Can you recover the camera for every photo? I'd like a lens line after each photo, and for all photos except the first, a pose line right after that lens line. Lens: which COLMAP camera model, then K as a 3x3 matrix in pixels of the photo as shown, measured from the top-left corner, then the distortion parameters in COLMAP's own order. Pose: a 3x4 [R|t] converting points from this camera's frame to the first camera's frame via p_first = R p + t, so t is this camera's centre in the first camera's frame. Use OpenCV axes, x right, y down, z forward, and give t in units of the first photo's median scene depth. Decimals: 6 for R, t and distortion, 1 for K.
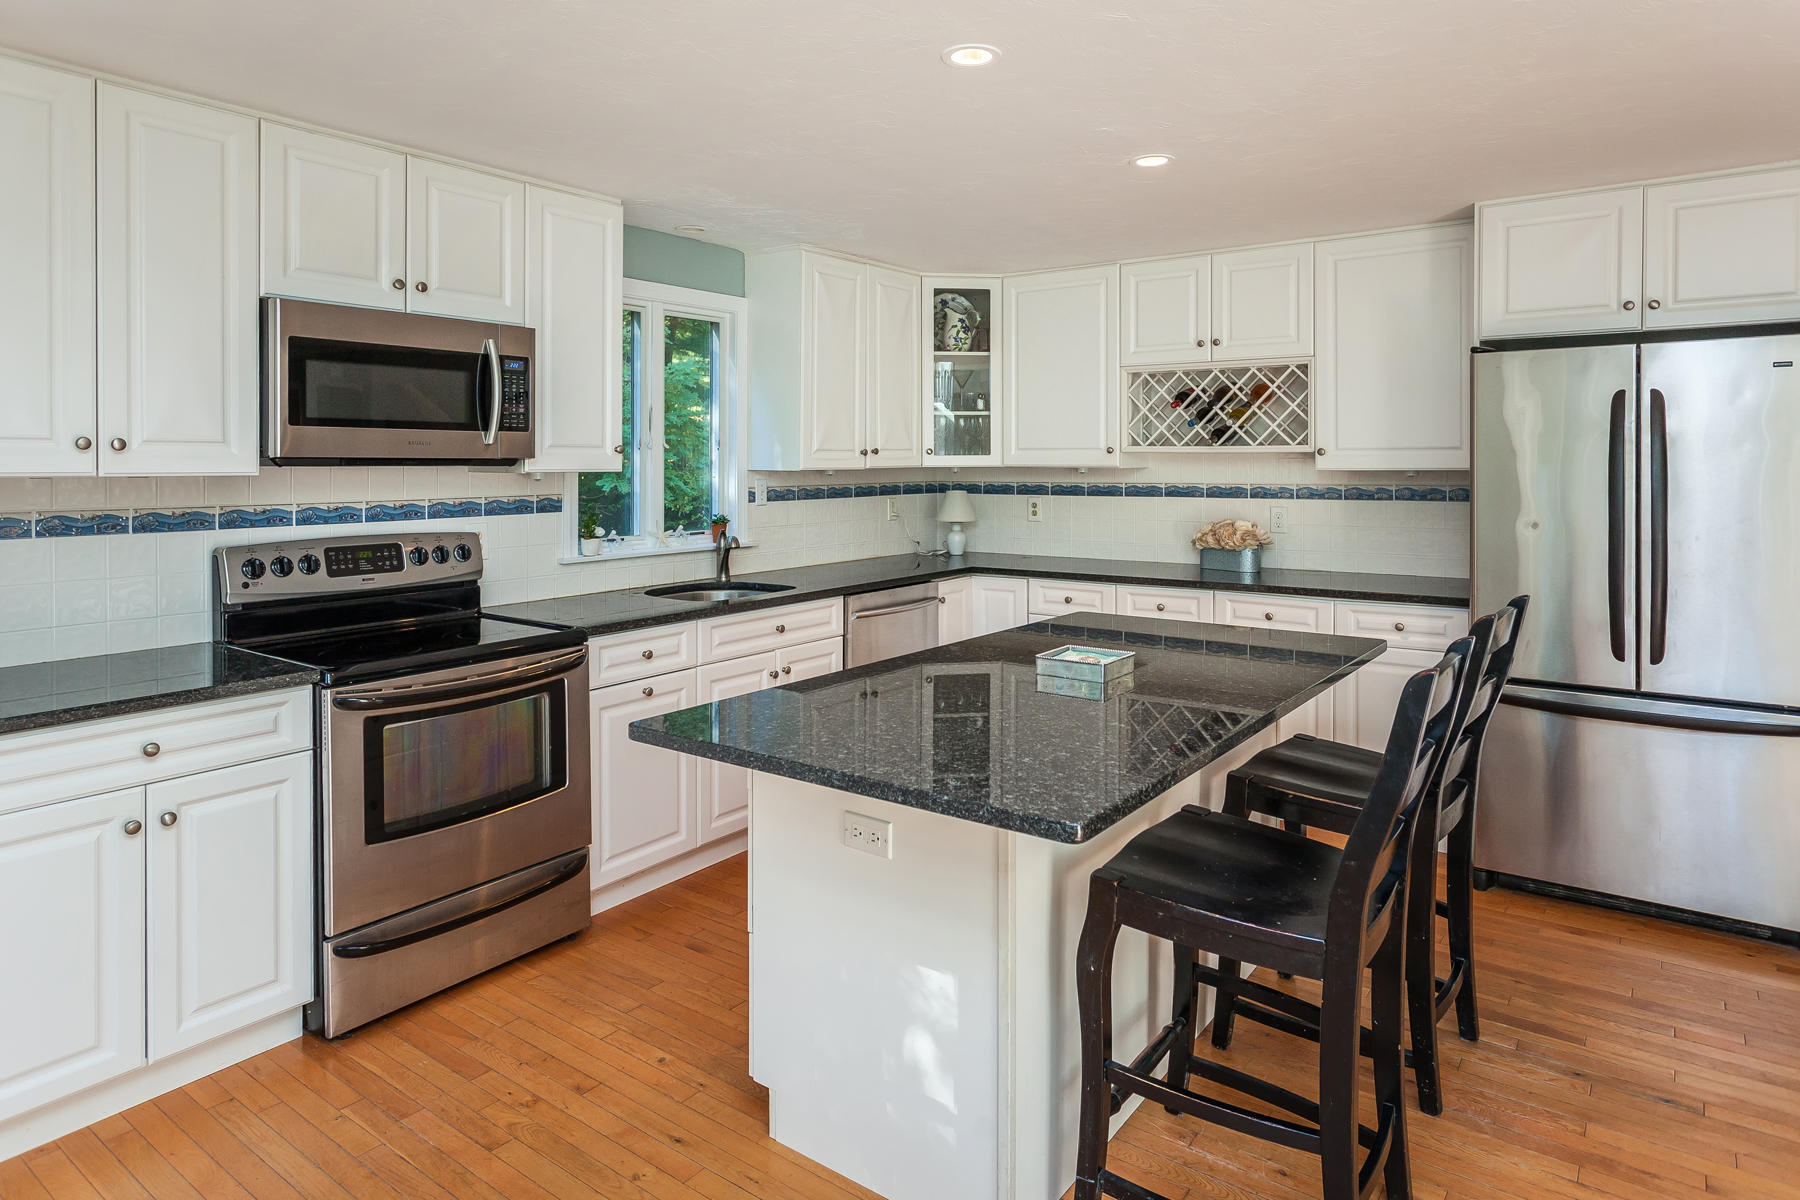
lens RADIAL K [[1053.3, 0, 896.1], [0, 1053.3, 465.6], [0, 0, 1]] dist [0.004669, -0.000494]
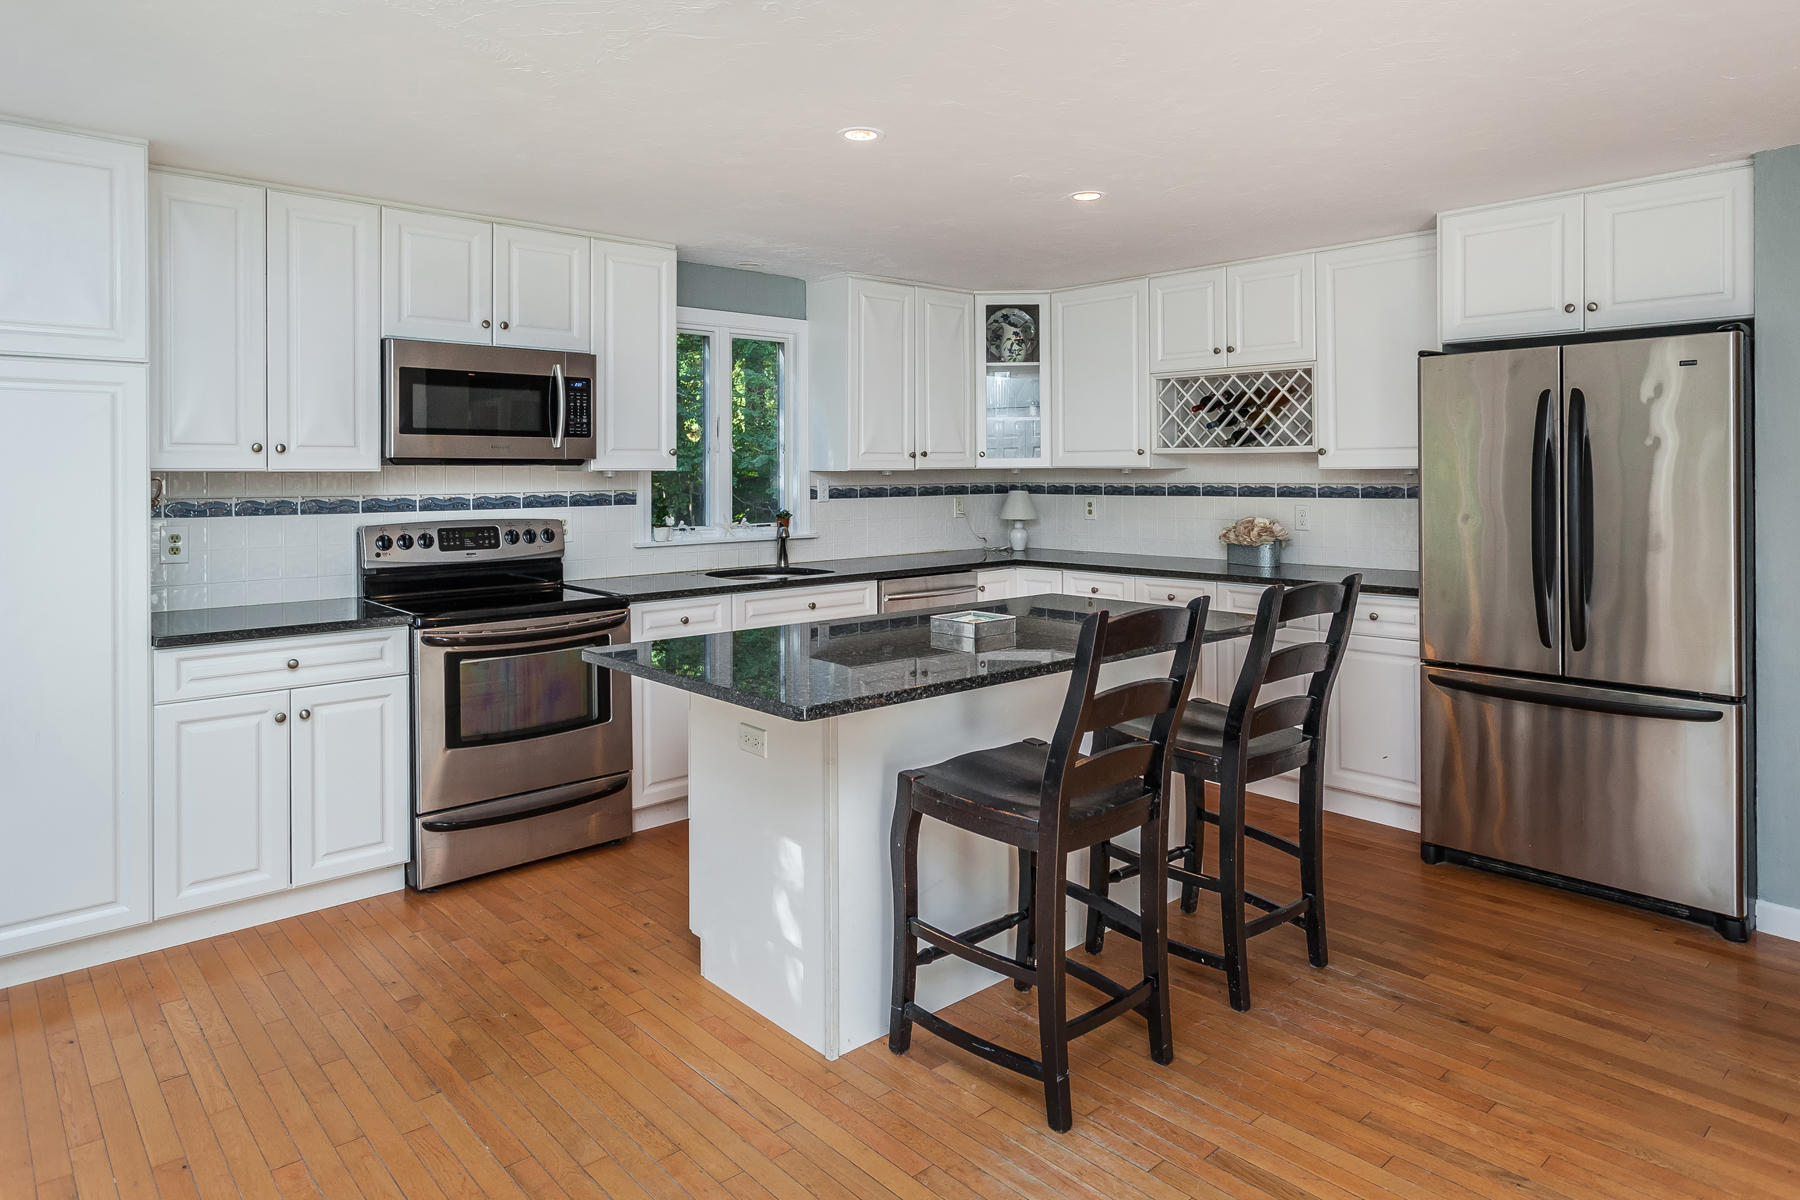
lens RADIAL K [[1078.6, 0, 901.5], [0, 1078.6, 469.0], [0, 0, 1]] dist [0.000621, 0.000382]
pose [[0.980300, -0.002478, -0.197500, 0.257513], [0.001403, 0.999983, -0.005585, 0.012048], [0.197510, 0.005198, 0.980287, -0.173528]]
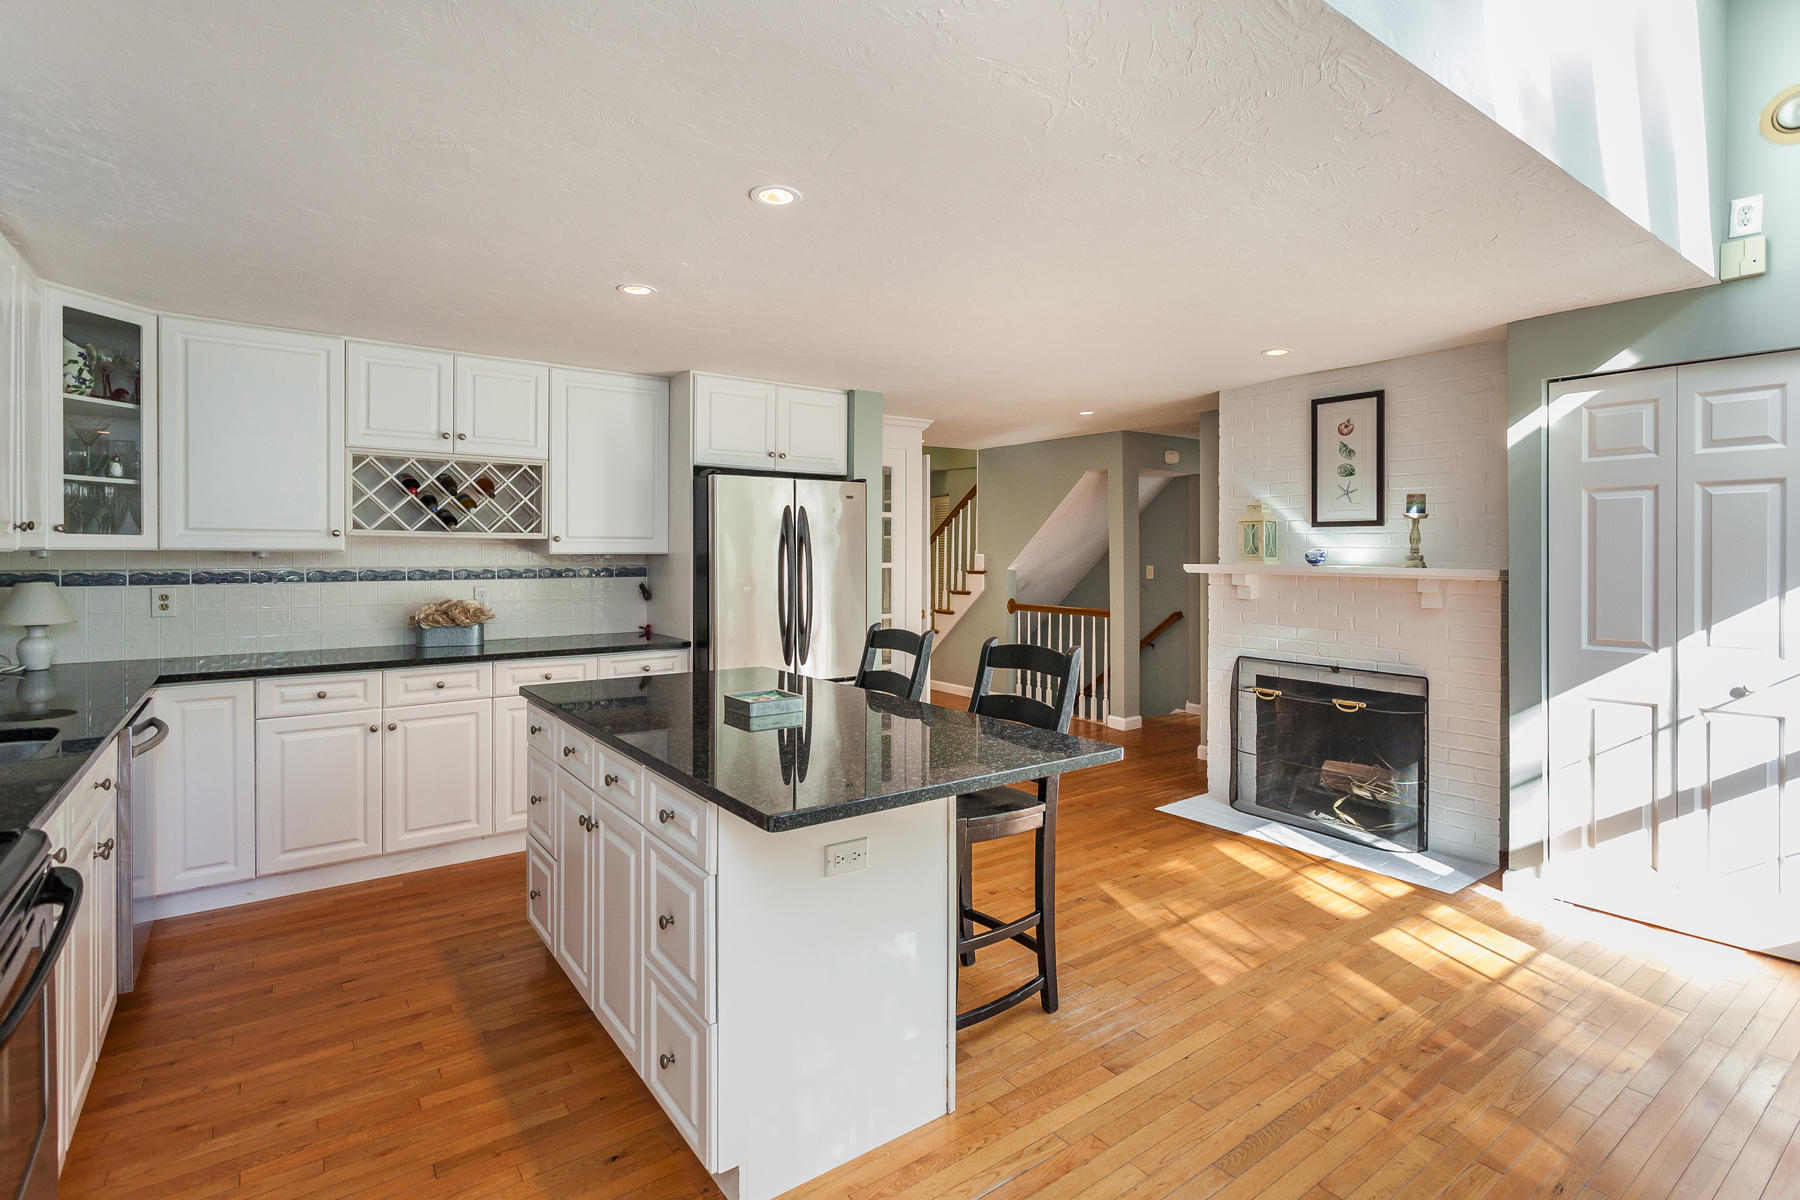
lens RADIAL K [[859.6, 0, 898.9], [0, 859.6, 563.8], [0, 0, 1]] dist [0.000213, 0.000025]
pose [[0.293146, -0.006382, 0.956046, -0.552742], [0.002075, 0.999980, 0.006039, 0.013508], [-0.956065, 0.000214, 0.293153, 0.407234]]
